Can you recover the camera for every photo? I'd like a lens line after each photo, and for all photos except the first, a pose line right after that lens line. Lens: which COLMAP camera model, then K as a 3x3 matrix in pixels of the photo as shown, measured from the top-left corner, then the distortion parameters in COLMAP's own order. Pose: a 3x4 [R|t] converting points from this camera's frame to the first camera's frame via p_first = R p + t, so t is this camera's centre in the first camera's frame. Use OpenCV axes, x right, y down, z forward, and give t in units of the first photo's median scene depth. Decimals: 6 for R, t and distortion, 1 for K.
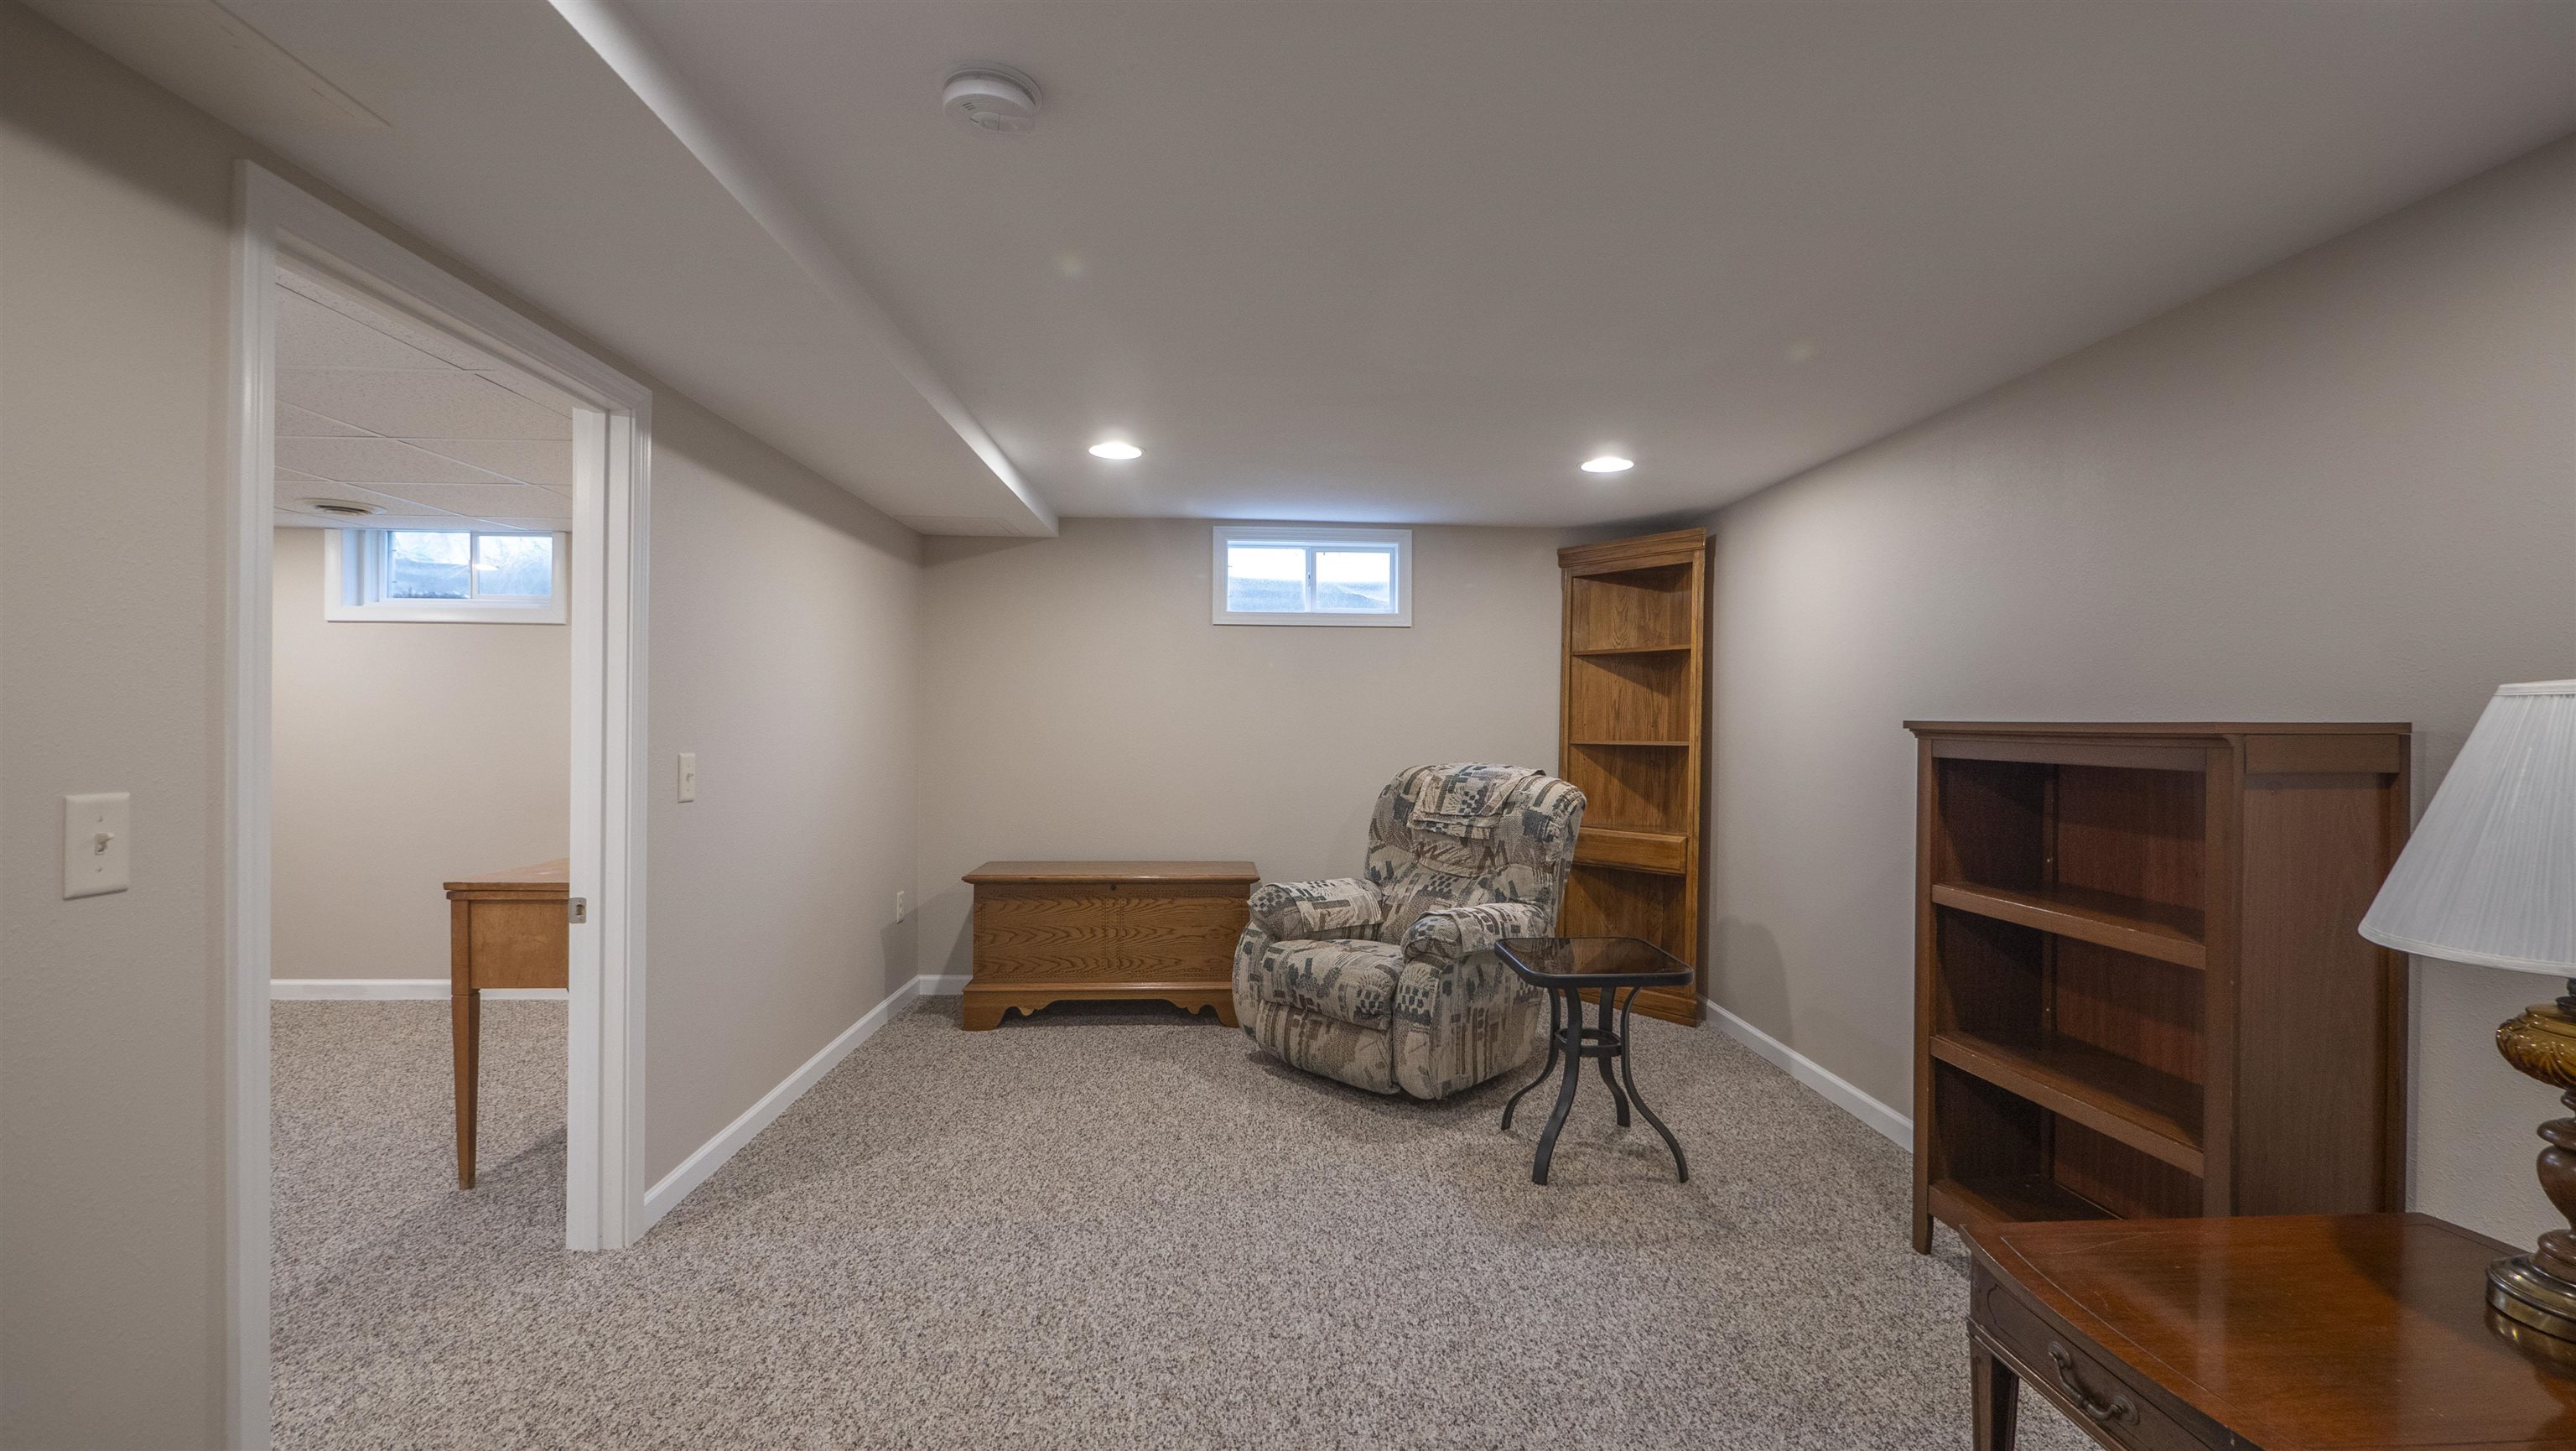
lens RADIAL K [[1098.8, 0, 1296.5], [0, 1098.8, 730.7], [0, 0, 1]] dist [-0.002097, -0.000475]
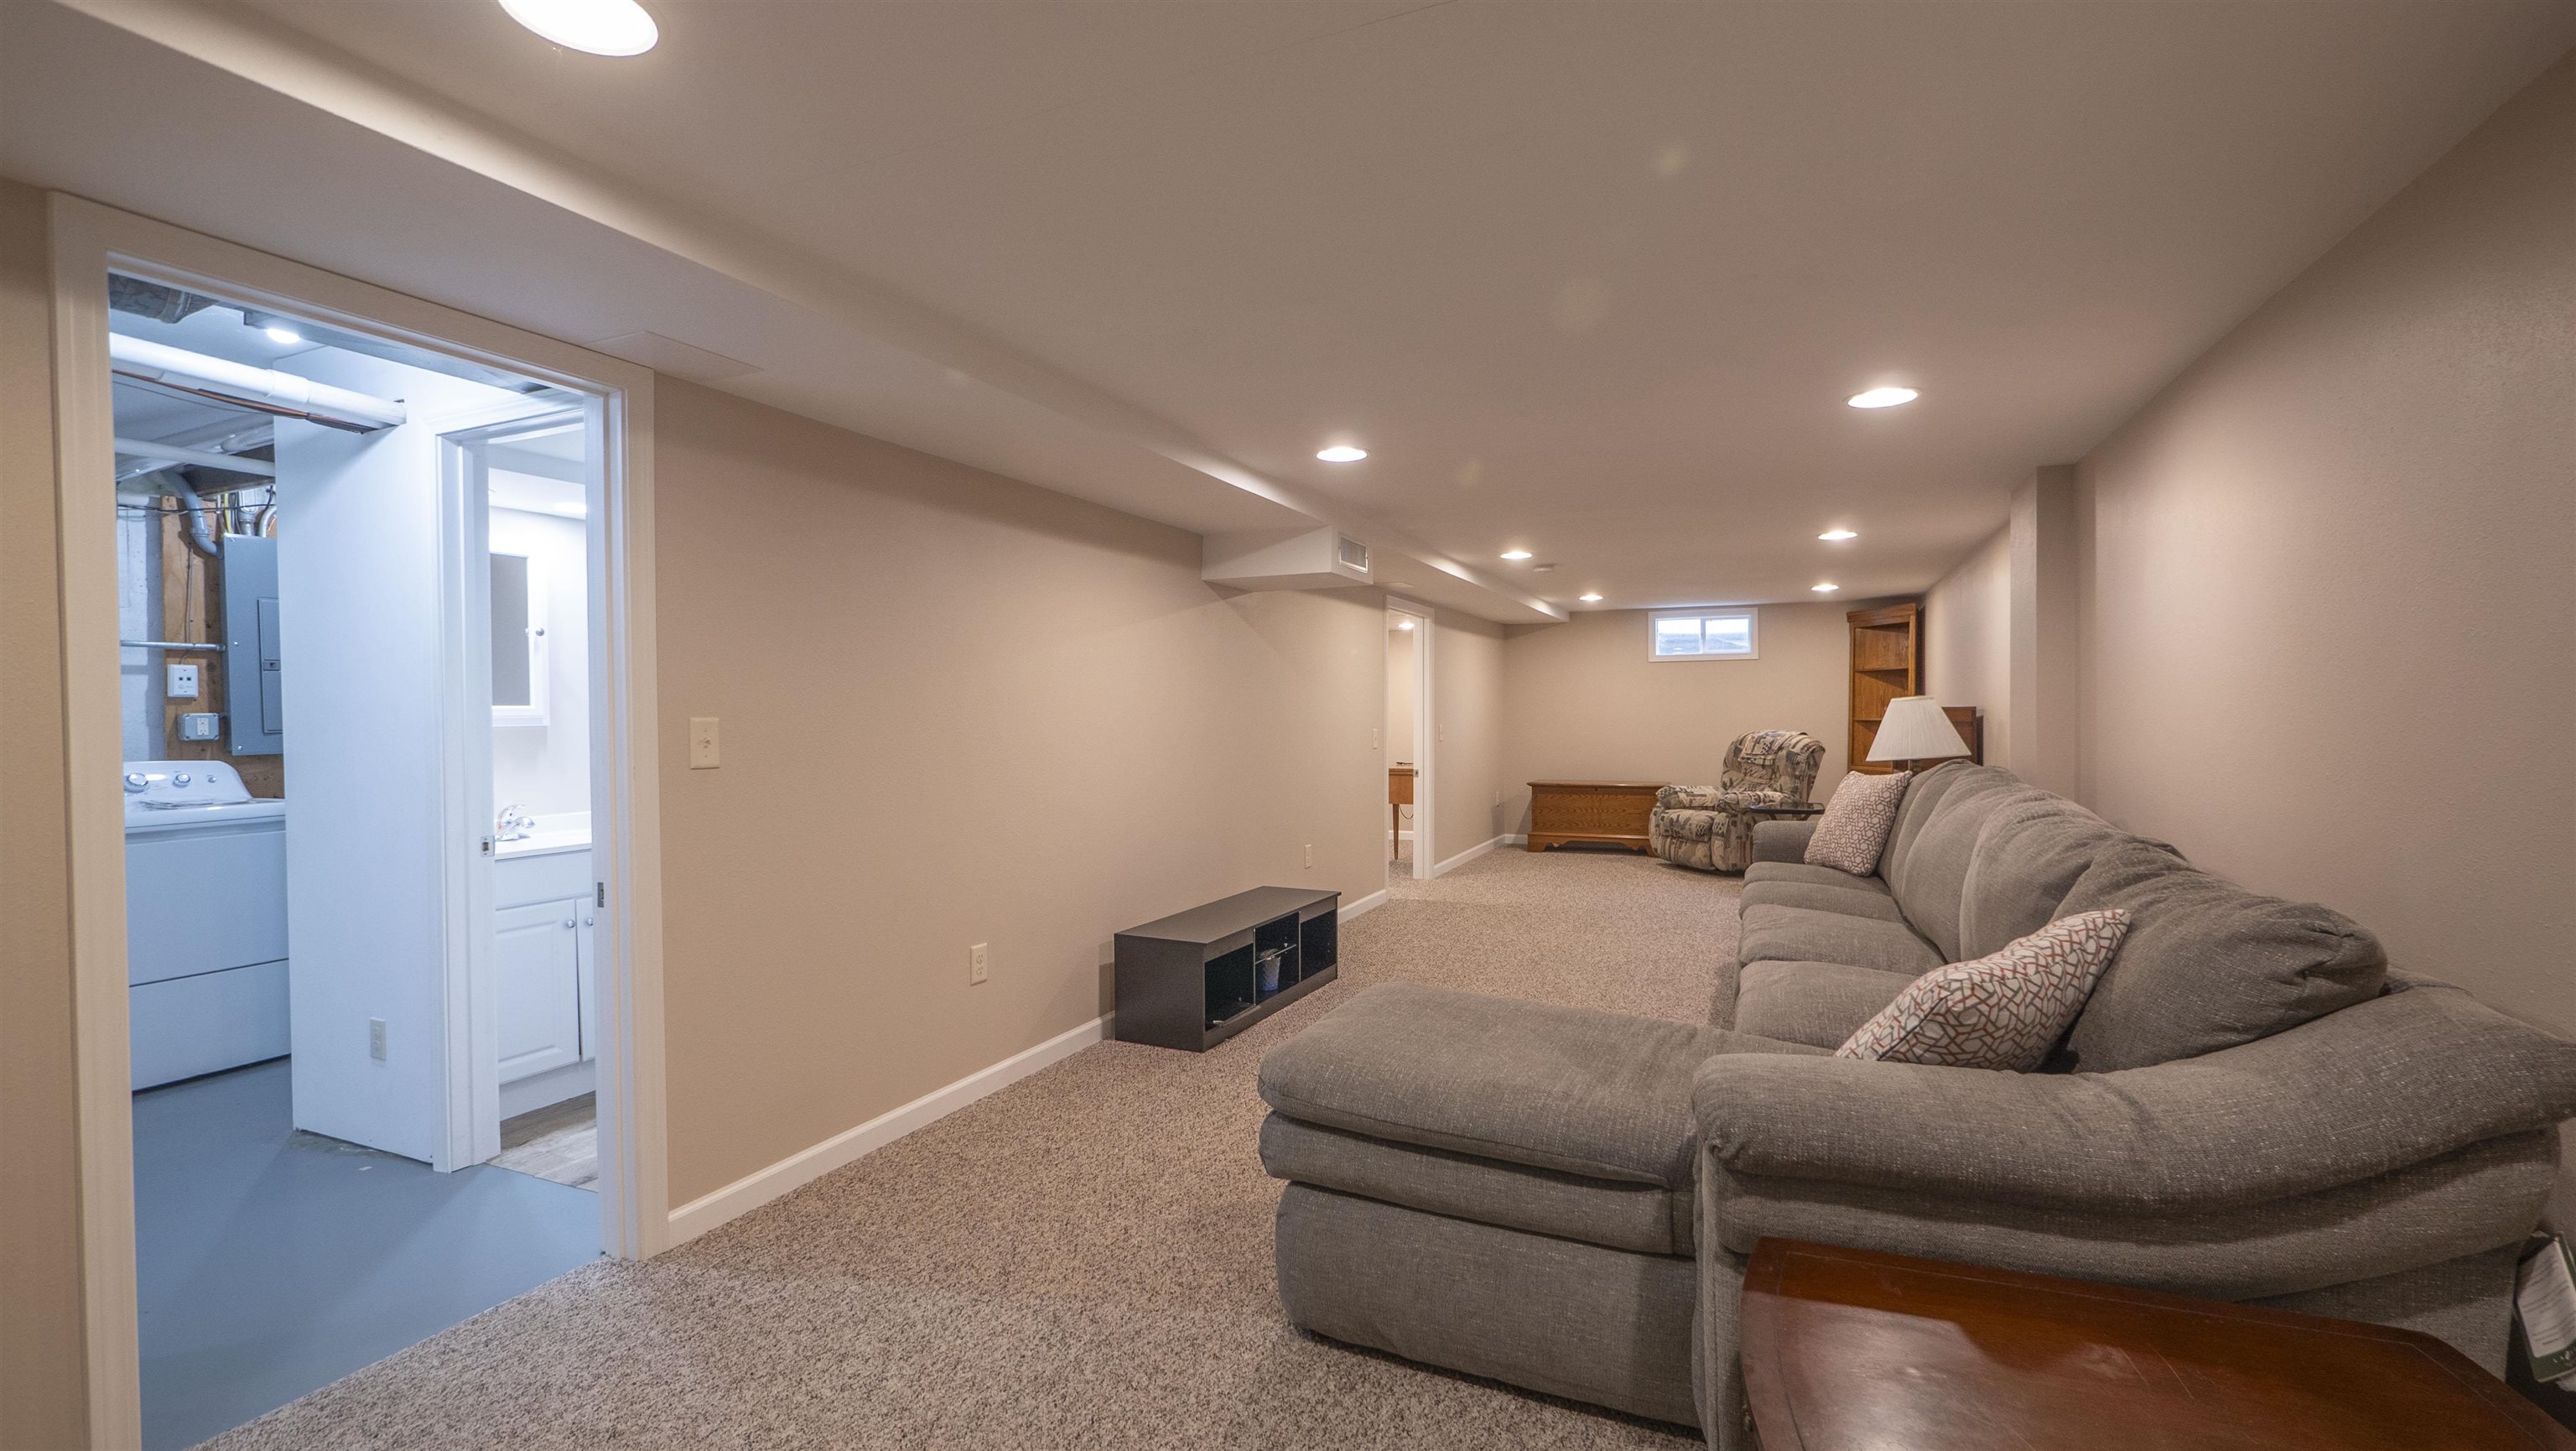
lens RADIAL K [[1098.8, 0, 1296.5], [0, 1098.8, 730.7], [0, 0, 1]] dist [-0.002097, -0.000475]
pose [[0.889521, -0.007573, -0.456831, 0.299797], [0.012974, 0.999878, 0.008688, 0.002028], [0.456710, -0.013655, 0.889511, -1.198191]]
